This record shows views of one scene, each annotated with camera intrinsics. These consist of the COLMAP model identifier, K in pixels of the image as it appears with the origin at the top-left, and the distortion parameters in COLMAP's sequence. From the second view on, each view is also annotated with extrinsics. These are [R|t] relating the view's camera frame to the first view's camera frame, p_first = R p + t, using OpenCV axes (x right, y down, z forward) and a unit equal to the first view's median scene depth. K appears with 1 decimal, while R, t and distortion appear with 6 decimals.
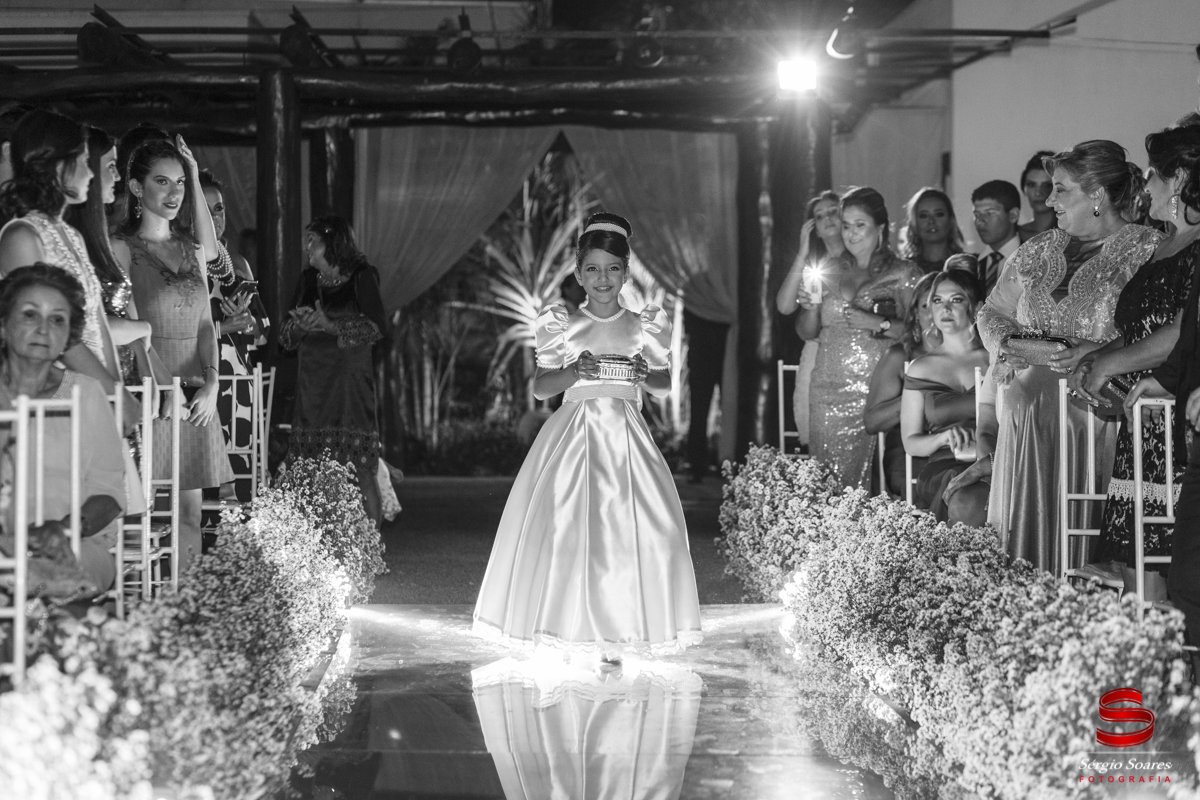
lens RADIAL K [[2609.7, 0, 594.1], [0, 2609.7, 403.8], [0, 0, 1]] dist [-0.072528, 0.000000]
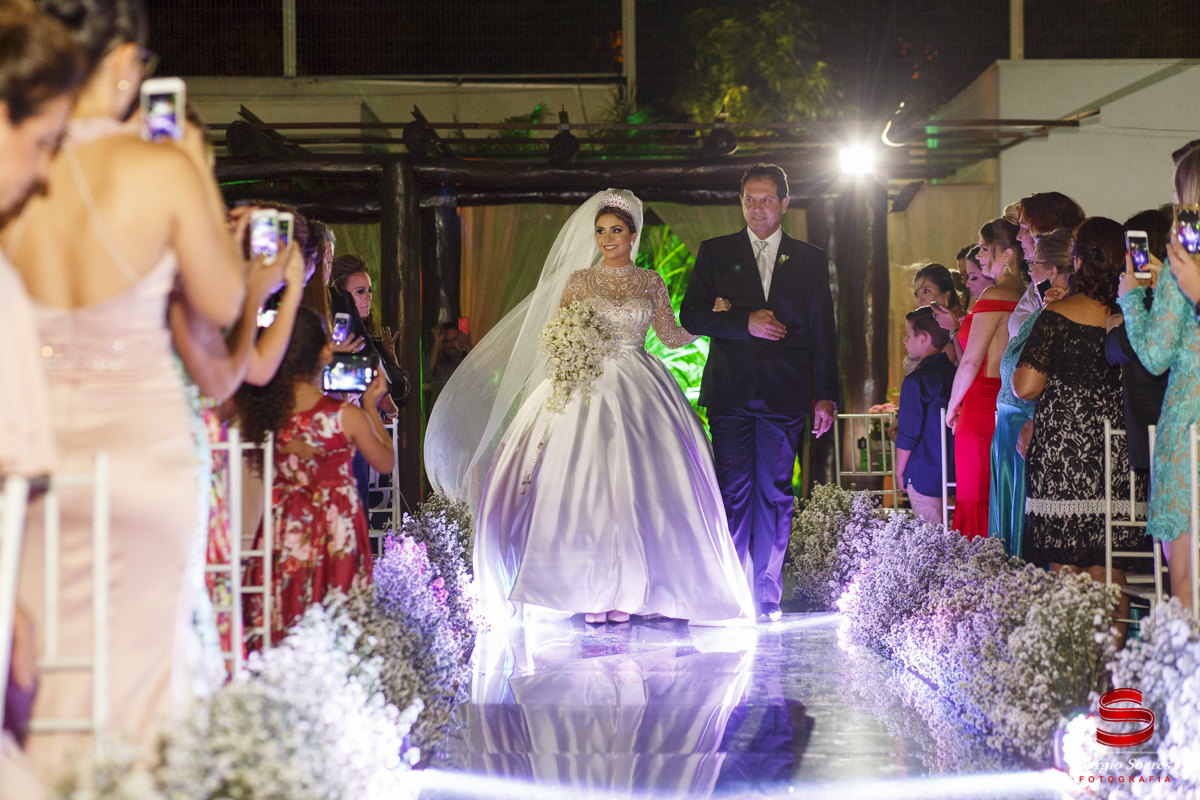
lens RADIAL K [[2609.7, 0, 602.8], [0, 2609.7, 396.6], [0, 0, 1]] dist [-0.072528, 0.000000]
pose [[0.999606, -0.006791, -0.027234, -0.003511], [0.006076, 0.999637, -0.026258, 0.008516], [0.027402, 0.026083, 0.999284, -0.200014]]
